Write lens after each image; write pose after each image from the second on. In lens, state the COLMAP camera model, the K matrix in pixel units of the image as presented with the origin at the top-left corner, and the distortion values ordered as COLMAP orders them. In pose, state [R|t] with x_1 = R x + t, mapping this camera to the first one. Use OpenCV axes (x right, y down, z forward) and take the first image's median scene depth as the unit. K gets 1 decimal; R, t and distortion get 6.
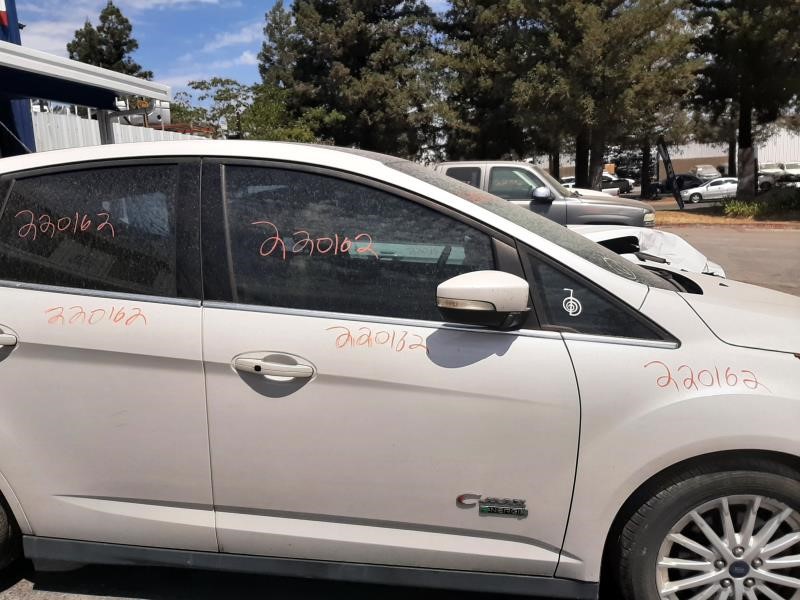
lens RADIAL K [[725.8, 0, 397.4], [0, 725.8, 301.1], [0, 0, 1]] dist [0.087528, -0.203623]
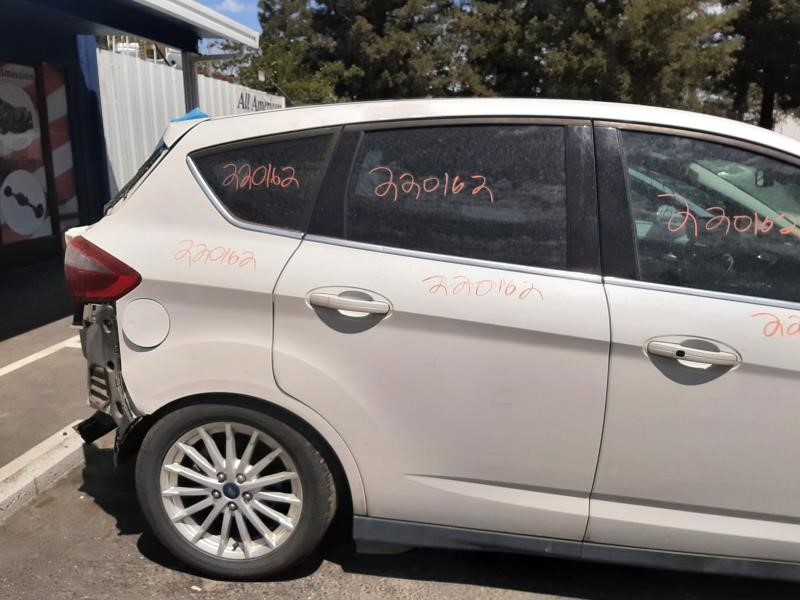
lens RADIAL K [[725.8, 0, 397.4], [0, 725.8, 301.1], [0, 0, 1]] dist [0.087528, -0.203623]
pose [[0.996829, 0.049119, 0.062597, -0.496880], [-0.052165, 0.997485, 0.047990, -0.000747], [-0.060082, -0.051103, 0.996884, 0.072482]]
